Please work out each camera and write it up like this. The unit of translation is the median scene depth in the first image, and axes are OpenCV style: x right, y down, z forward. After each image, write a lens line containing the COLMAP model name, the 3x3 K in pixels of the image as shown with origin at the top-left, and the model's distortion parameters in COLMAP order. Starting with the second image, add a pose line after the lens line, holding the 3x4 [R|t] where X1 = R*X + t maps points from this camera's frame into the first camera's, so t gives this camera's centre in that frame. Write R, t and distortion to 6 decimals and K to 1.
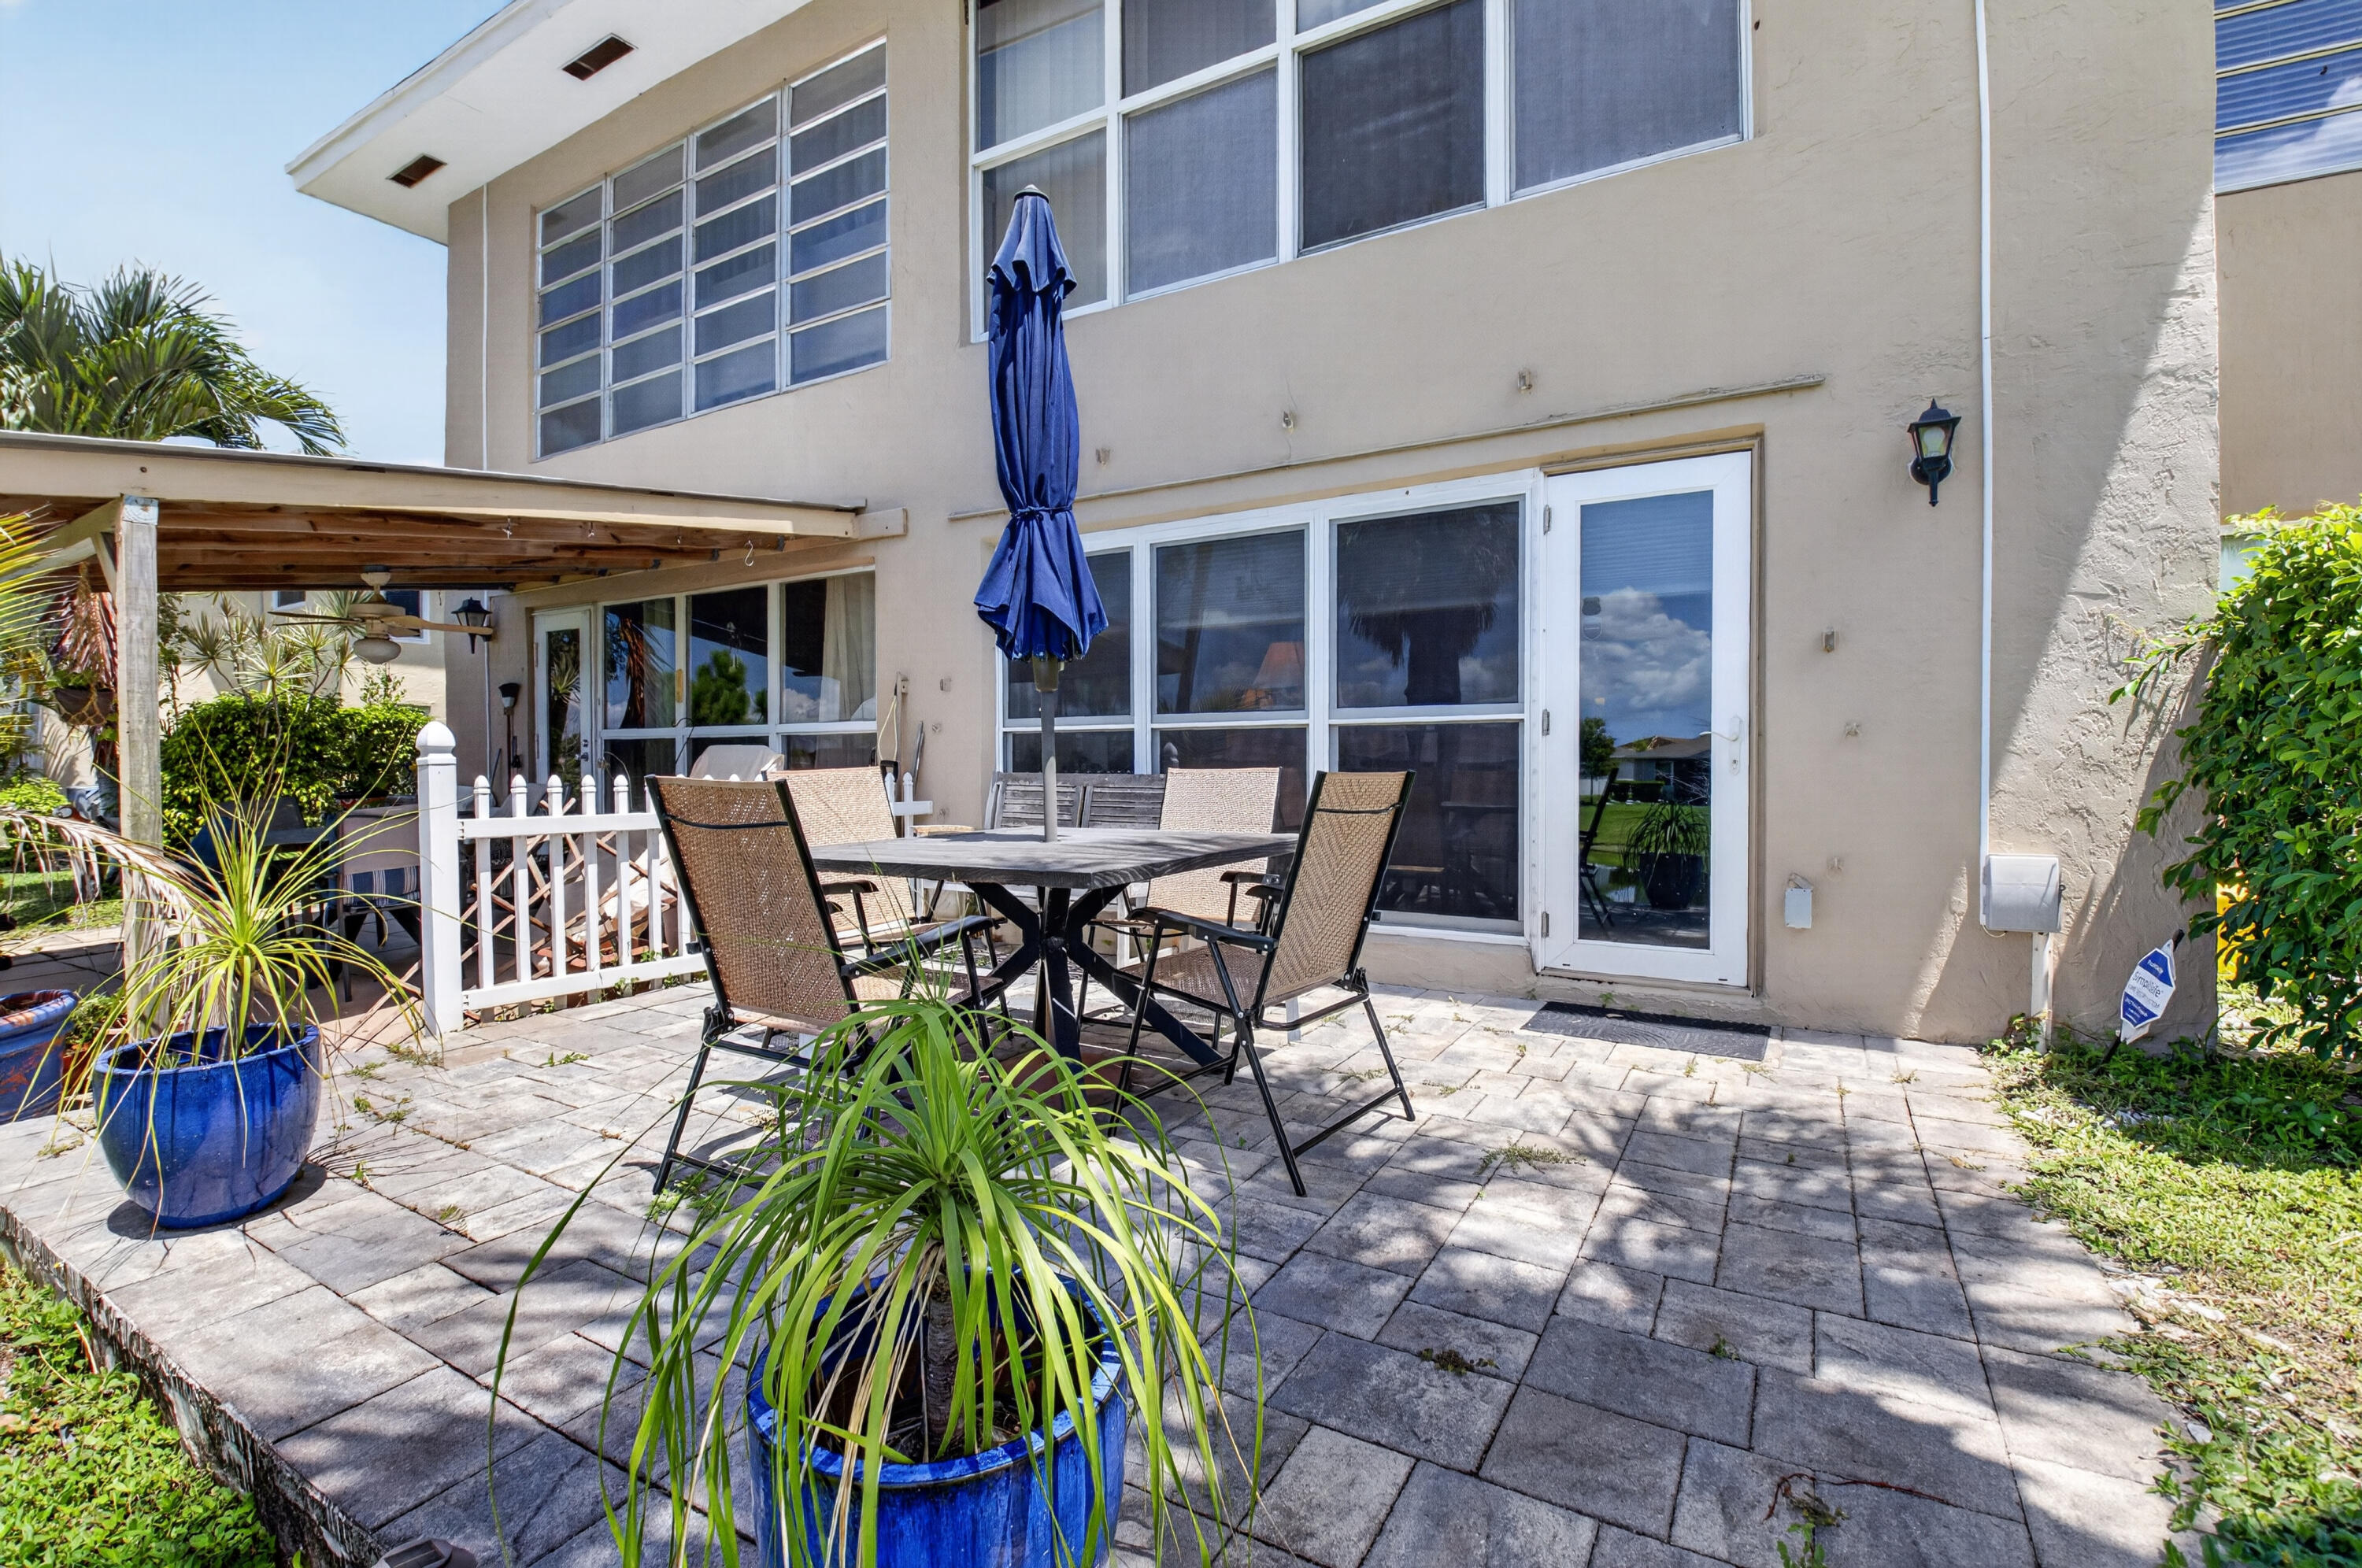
lens RADIAL K [[1038.1, 0, 1184.5], [0, 1038.1, 772.8], [0, 0, 1]] dist [0.003993, -0.000051]
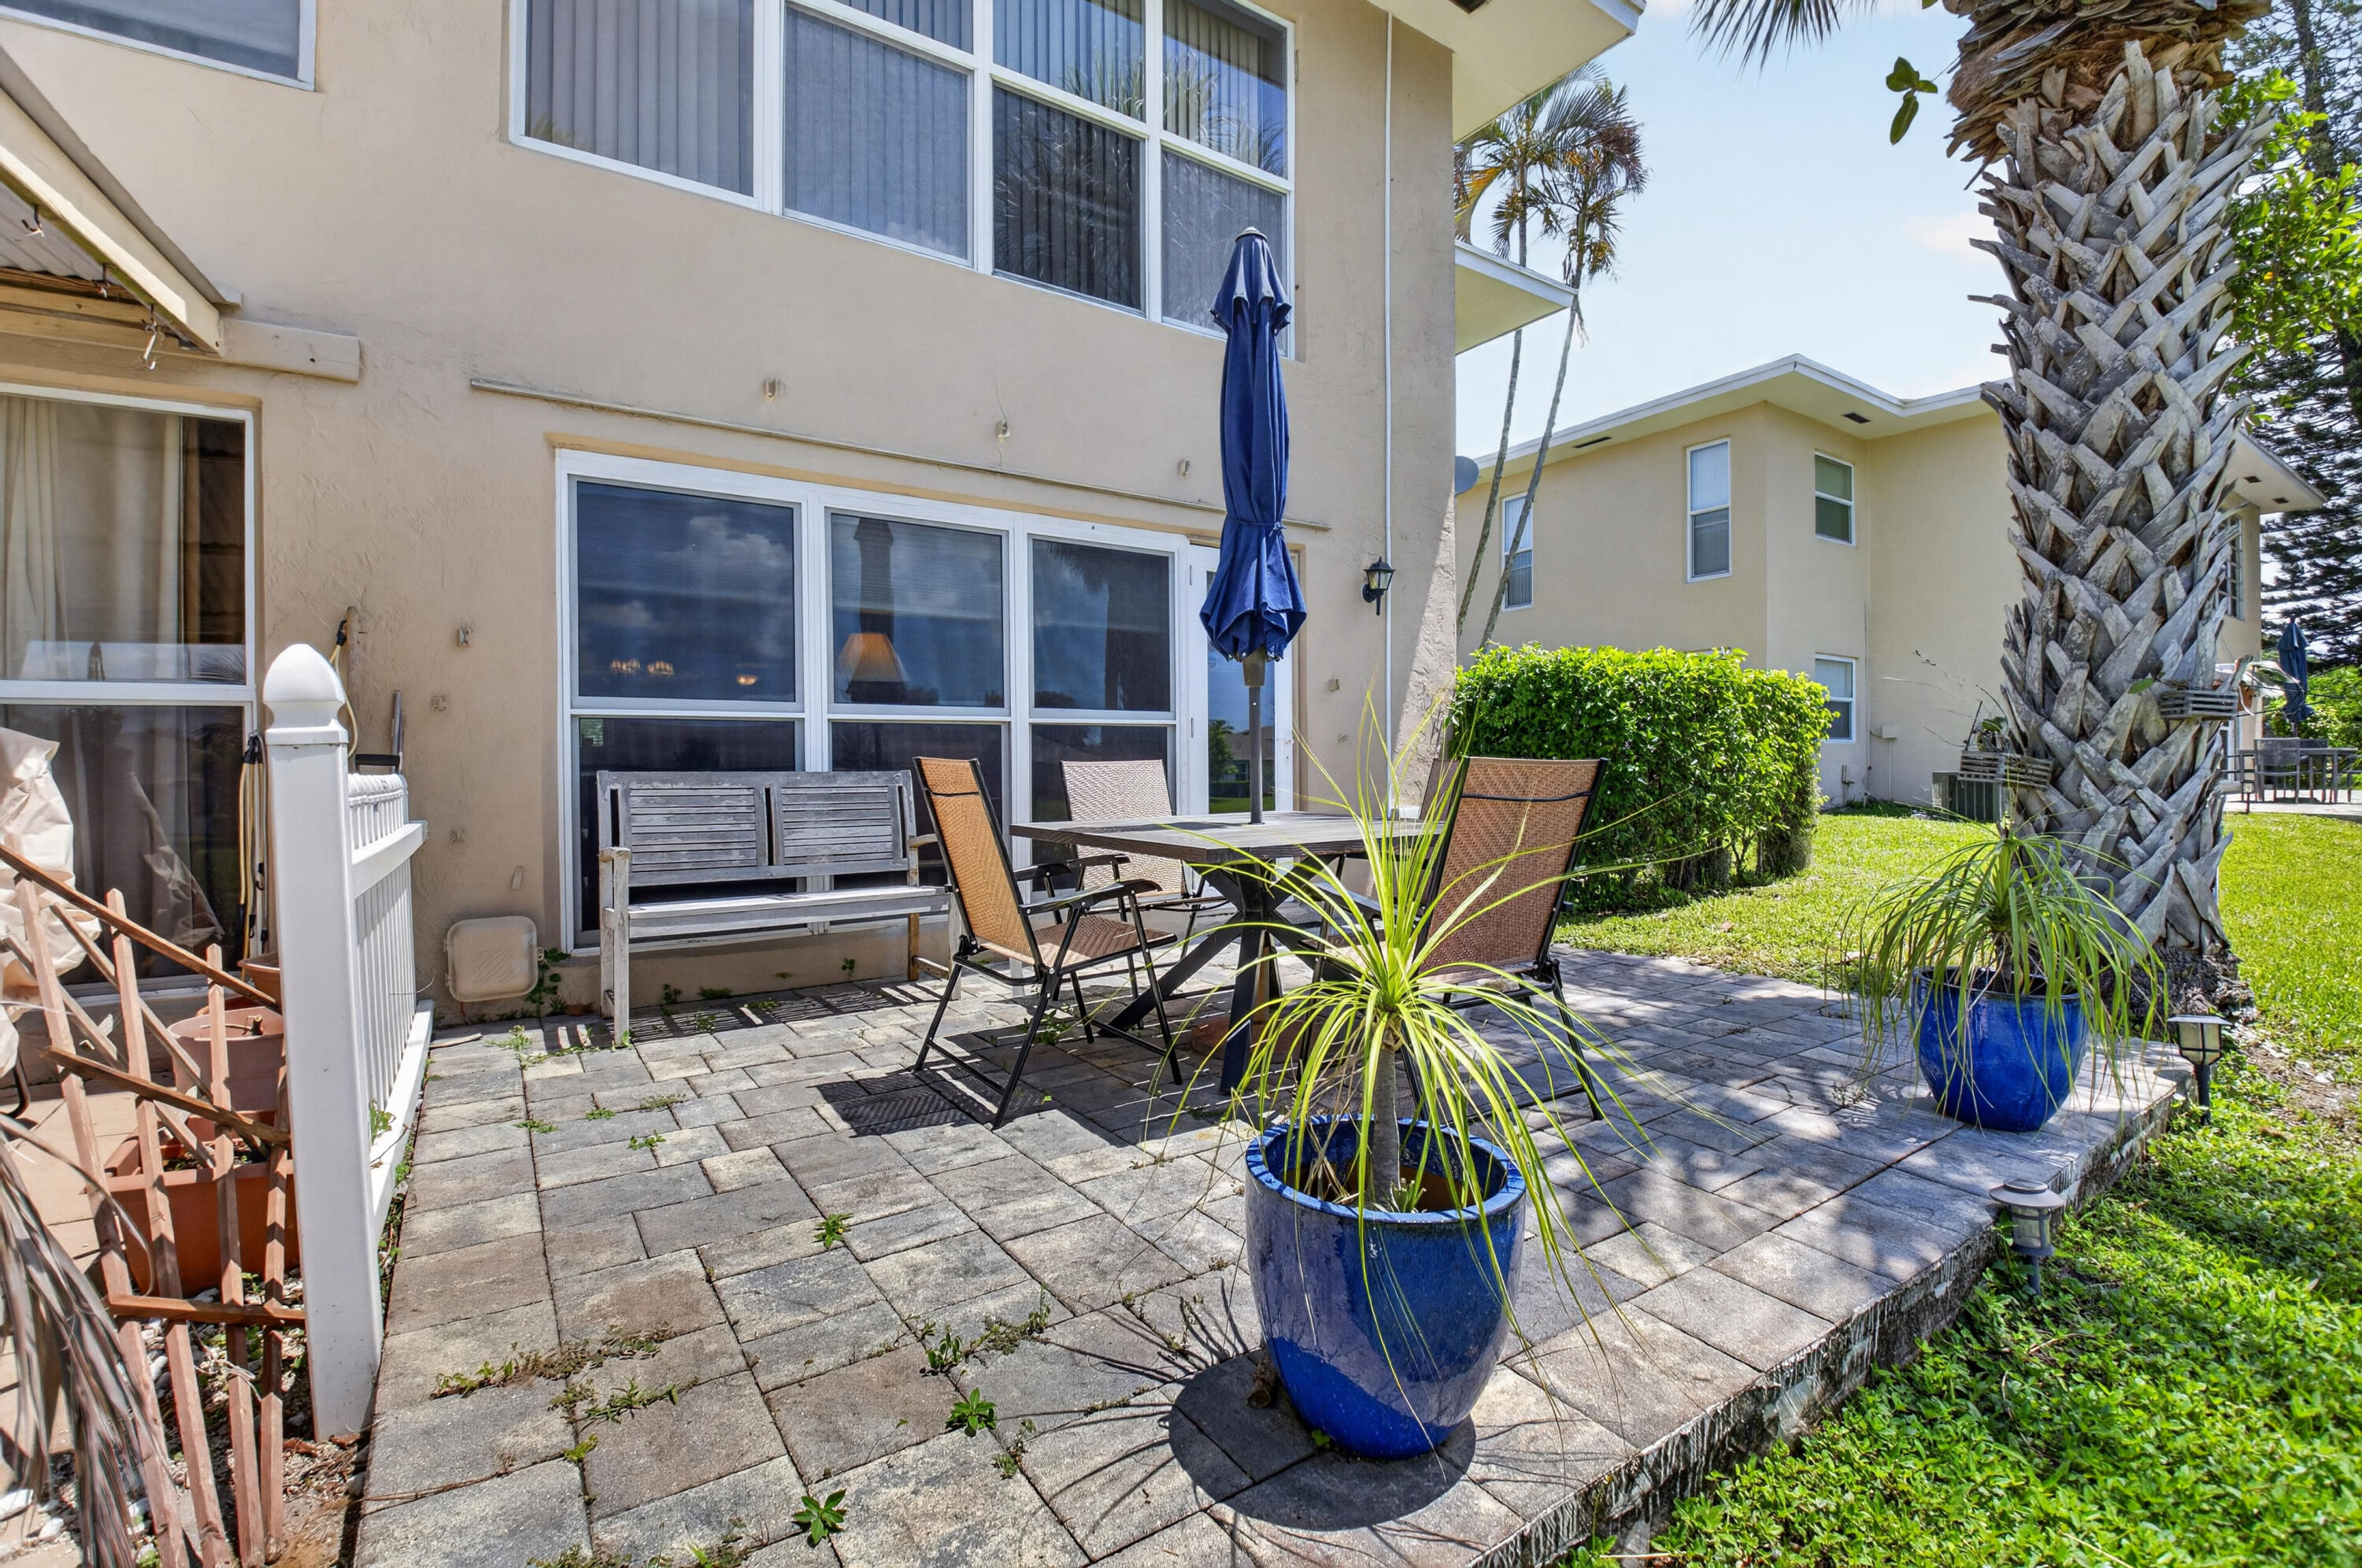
lens RADIAL K [[1031.8, 0, 1181.0], [0, 1031.8, 784.0], [0, 0, 1]] dist [-0.027515, -0.000483]
pose [[0.434423, -0.015954, 0.900568, -0.743633], [0.014508, 0.999837, 0.010714, 0.007116], [-0.900592, 0.008411, 0.434584, 0.392111]]
